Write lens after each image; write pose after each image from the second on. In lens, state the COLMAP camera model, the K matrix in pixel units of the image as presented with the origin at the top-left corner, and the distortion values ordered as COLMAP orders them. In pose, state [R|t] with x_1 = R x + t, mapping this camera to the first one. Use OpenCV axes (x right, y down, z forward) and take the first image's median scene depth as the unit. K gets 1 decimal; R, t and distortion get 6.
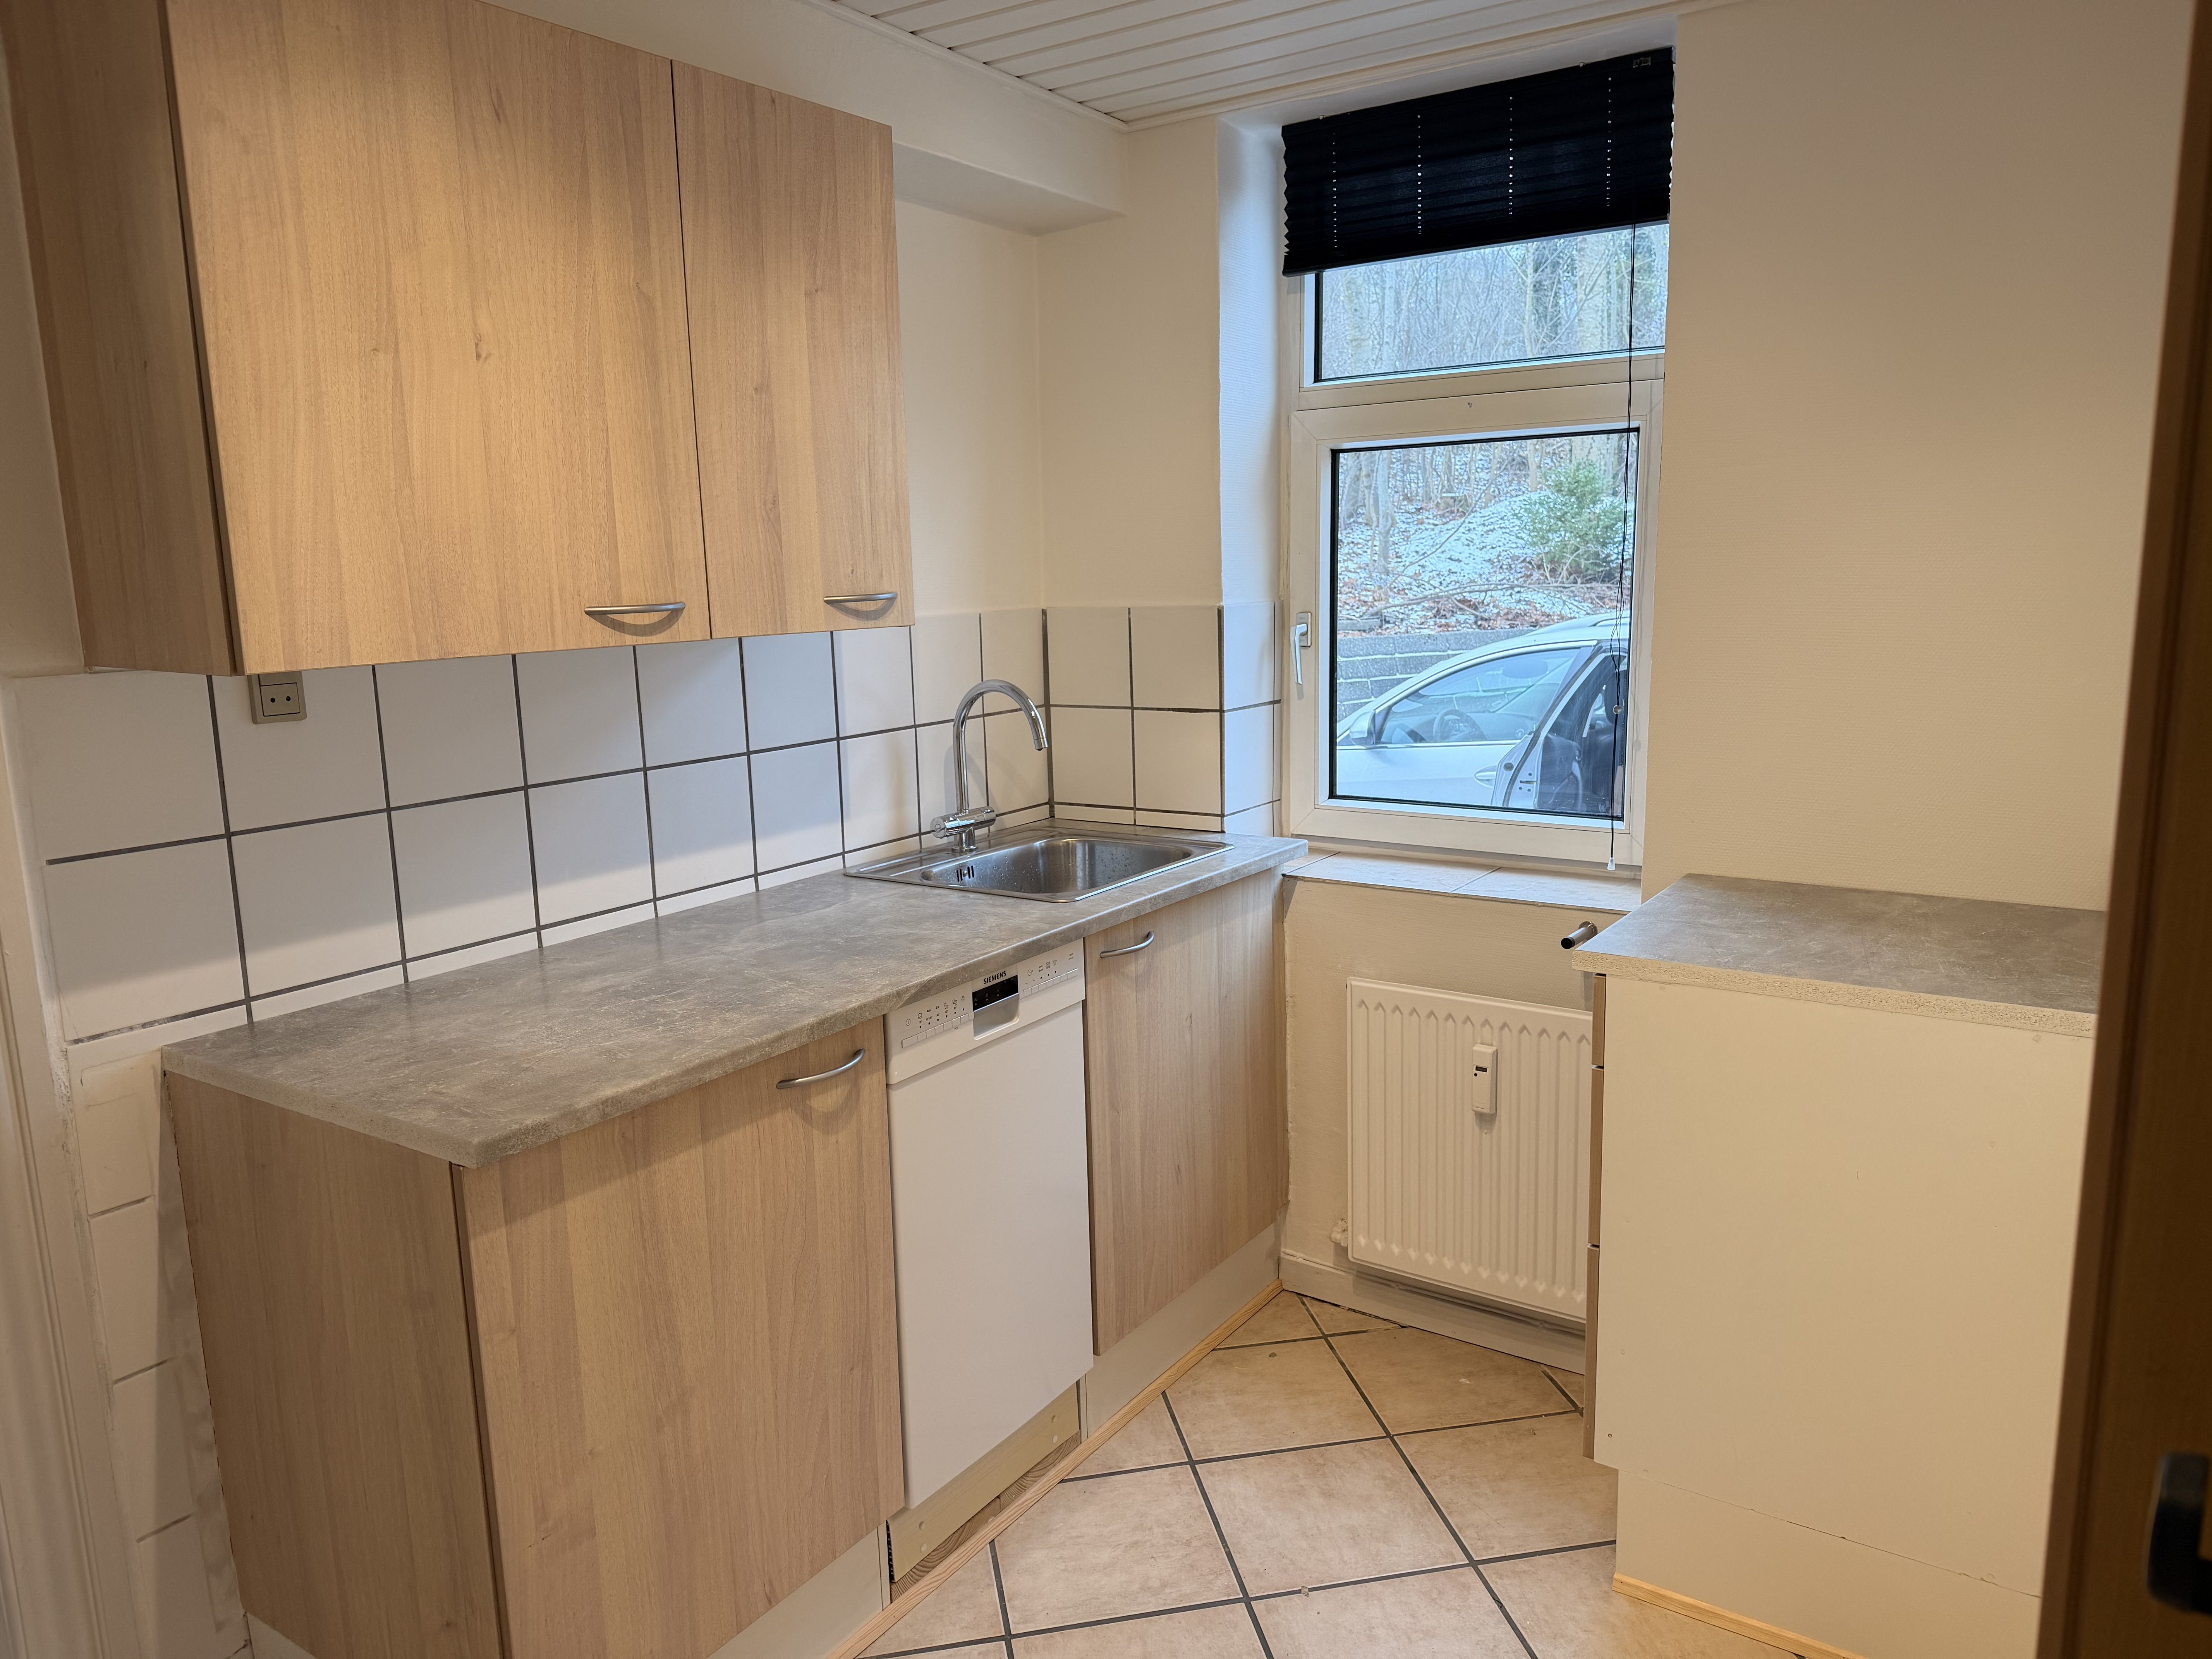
lens RADIAL K [[1557.1, 0, 1116.9], [0, 1557.1, 836.6], [0, 0, 1]] dist [0.006345, -0.005942]
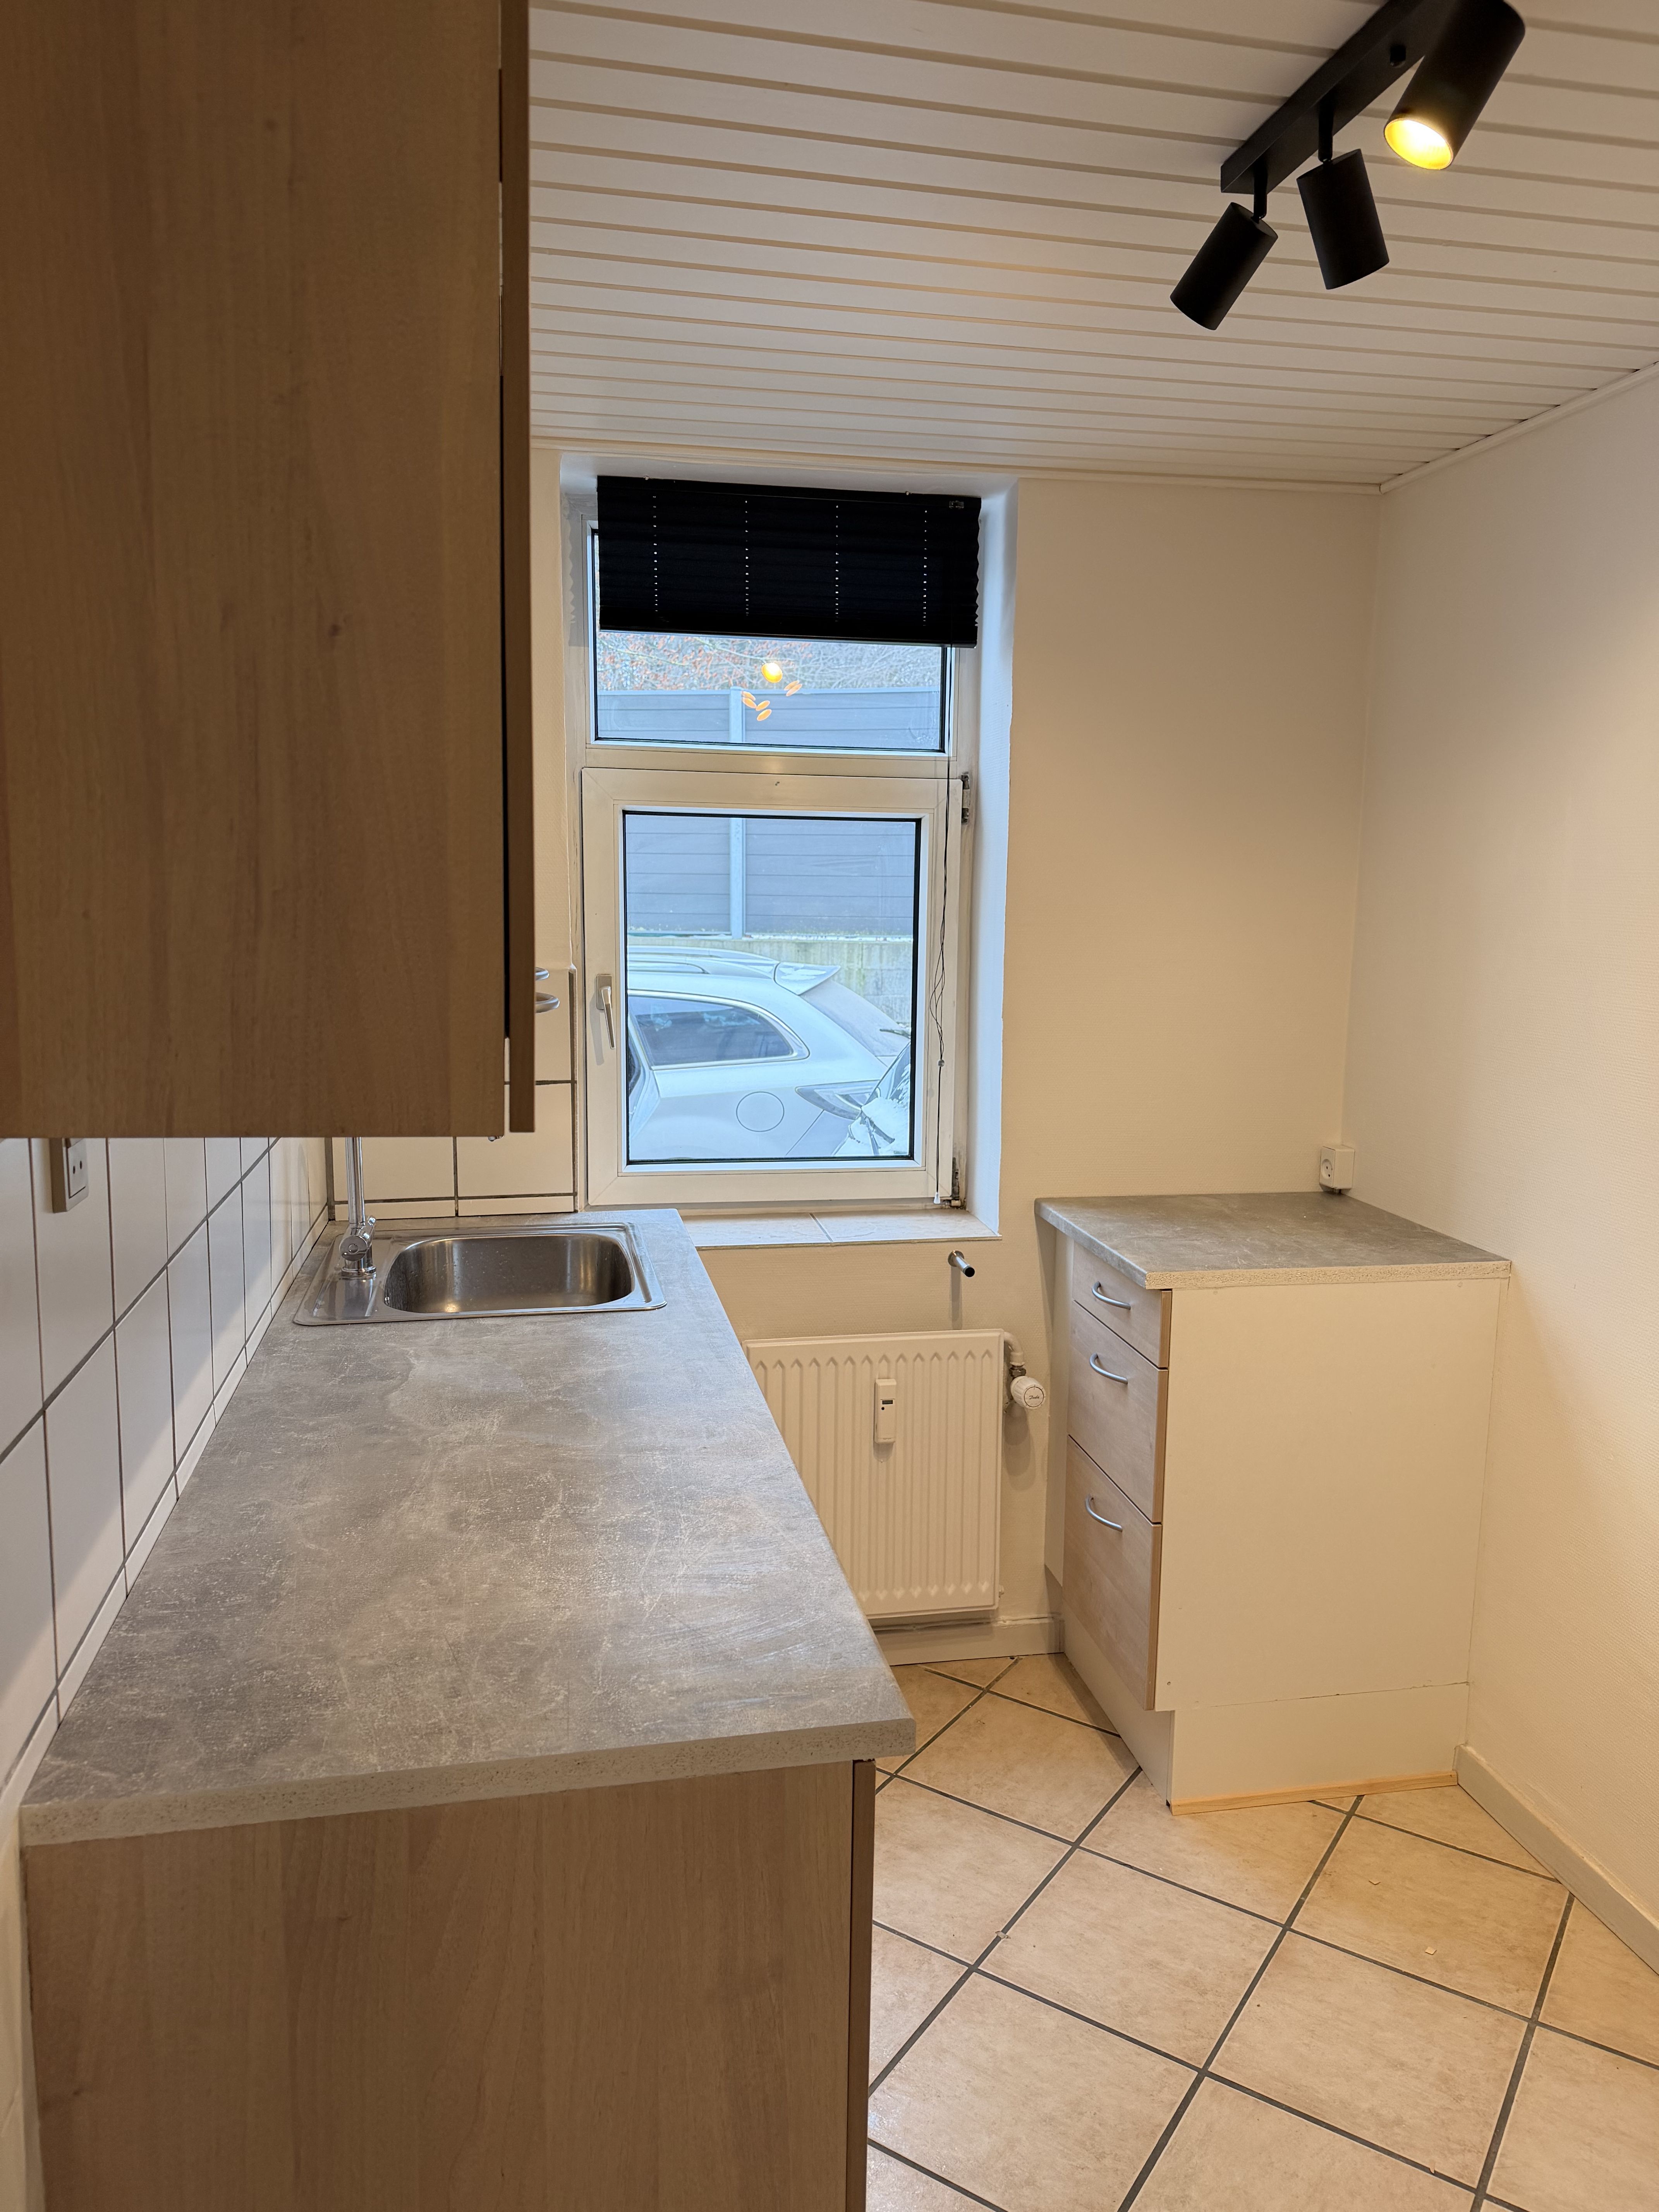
lens RADIAL K [[1557.1, 0, 836.5], [0, 1557.1, 1091.7], [0, 0, 1]] dist [0.006345, -0.005942]
pose [[0.705624, -0.064544, 0.705641, -0.557230], [0.096648, 0.995303, -0.005606, -0.063528], [-0.701964, 0.072155, 0.708548, 0.269431]]
